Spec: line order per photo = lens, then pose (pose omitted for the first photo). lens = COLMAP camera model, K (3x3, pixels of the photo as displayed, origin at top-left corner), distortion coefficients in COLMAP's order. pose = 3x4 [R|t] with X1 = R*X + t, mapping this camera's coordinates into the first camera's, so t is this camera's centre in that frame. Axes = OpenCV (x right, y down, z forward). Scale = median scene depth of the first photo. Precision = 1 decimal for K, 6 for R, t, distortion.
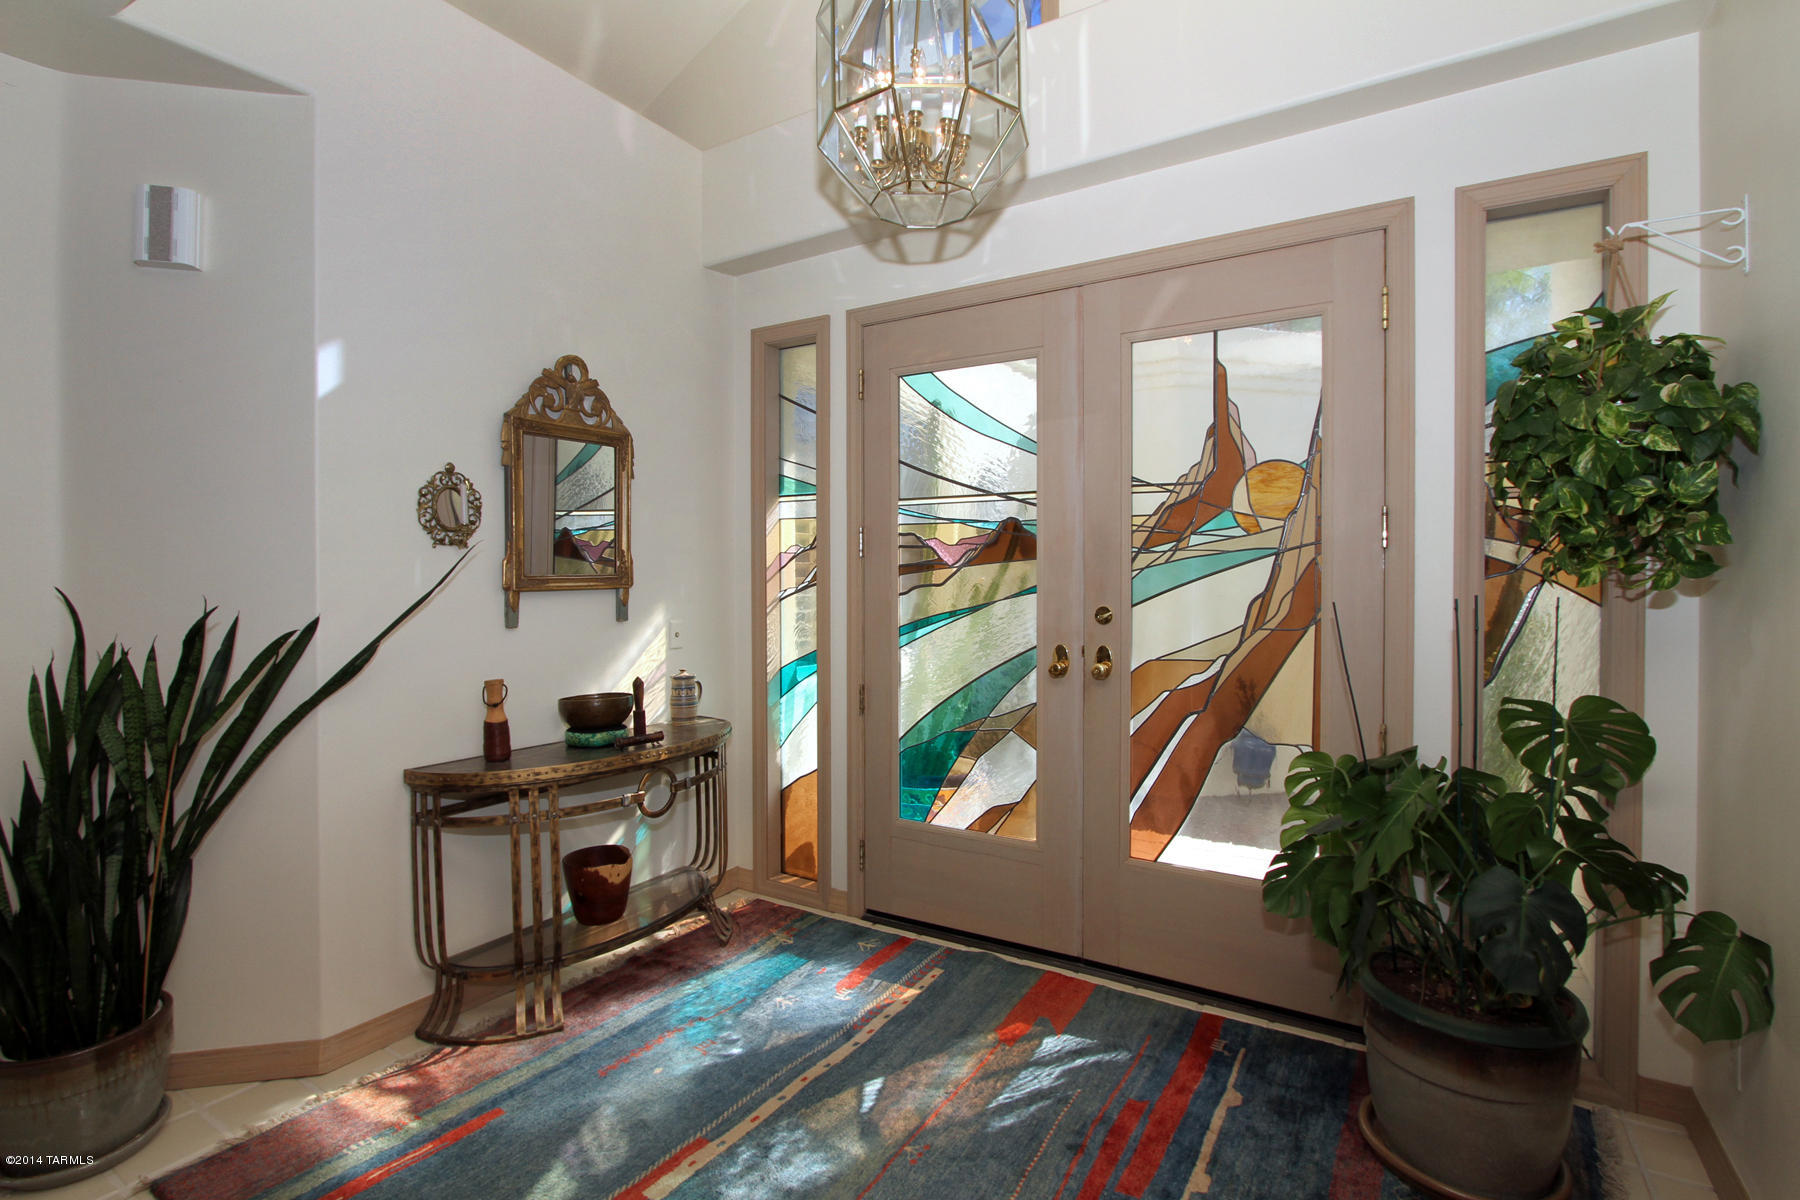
lens RADIAL K [[847.8, 0, 900.4], [0, 847.8, 475.7], [0, 0, 1]] dist [-0.018745, -0.000120]
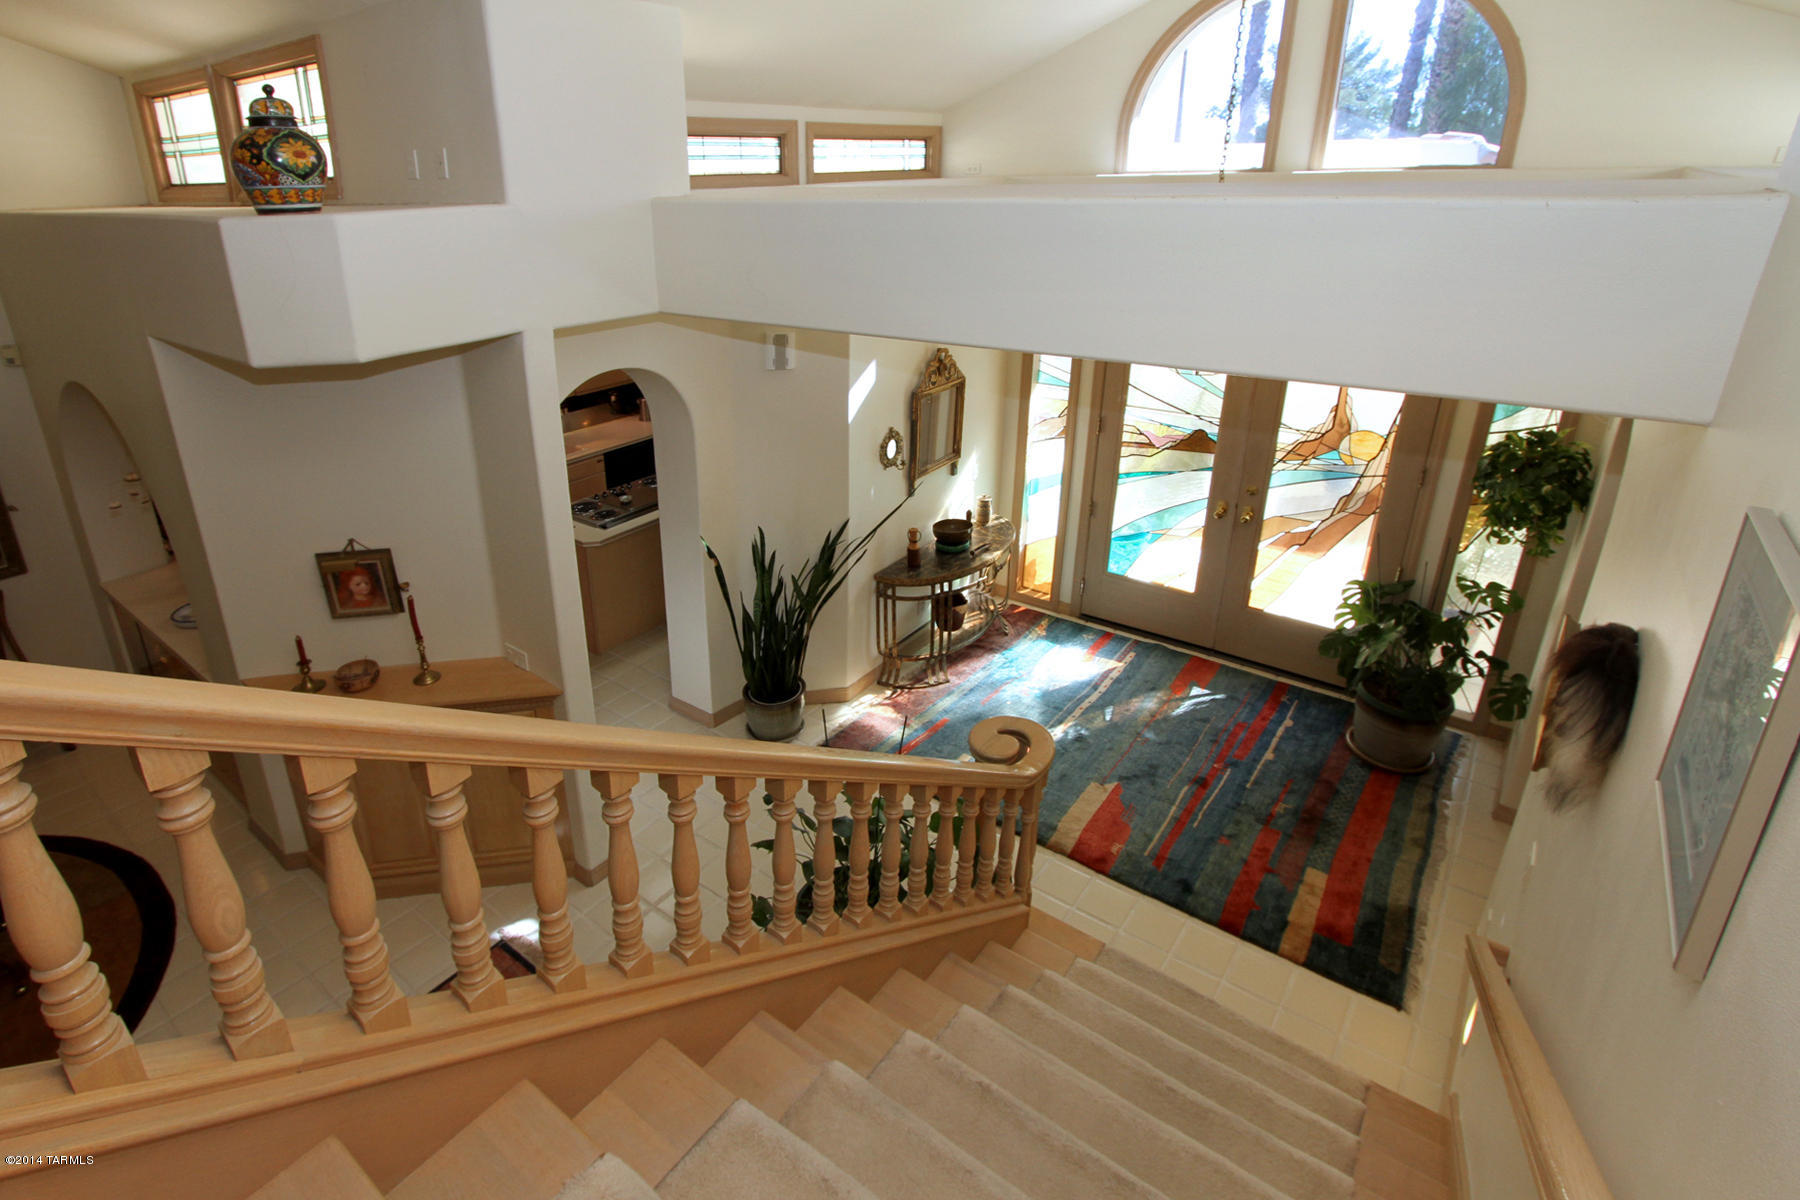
lens RADIAL K [[878.8, 0, 897.4], [0, 878.8, 490.1], [0, 0, 1]] dist [-0.022983, -0.000328]
pose [[0.995066, 0.004211, -0.099128, -0.317215], [0.039730, 0.898589, 0.436988, -0.676302], [0.090915, -0.438770, 0.893988, -0.692381]]
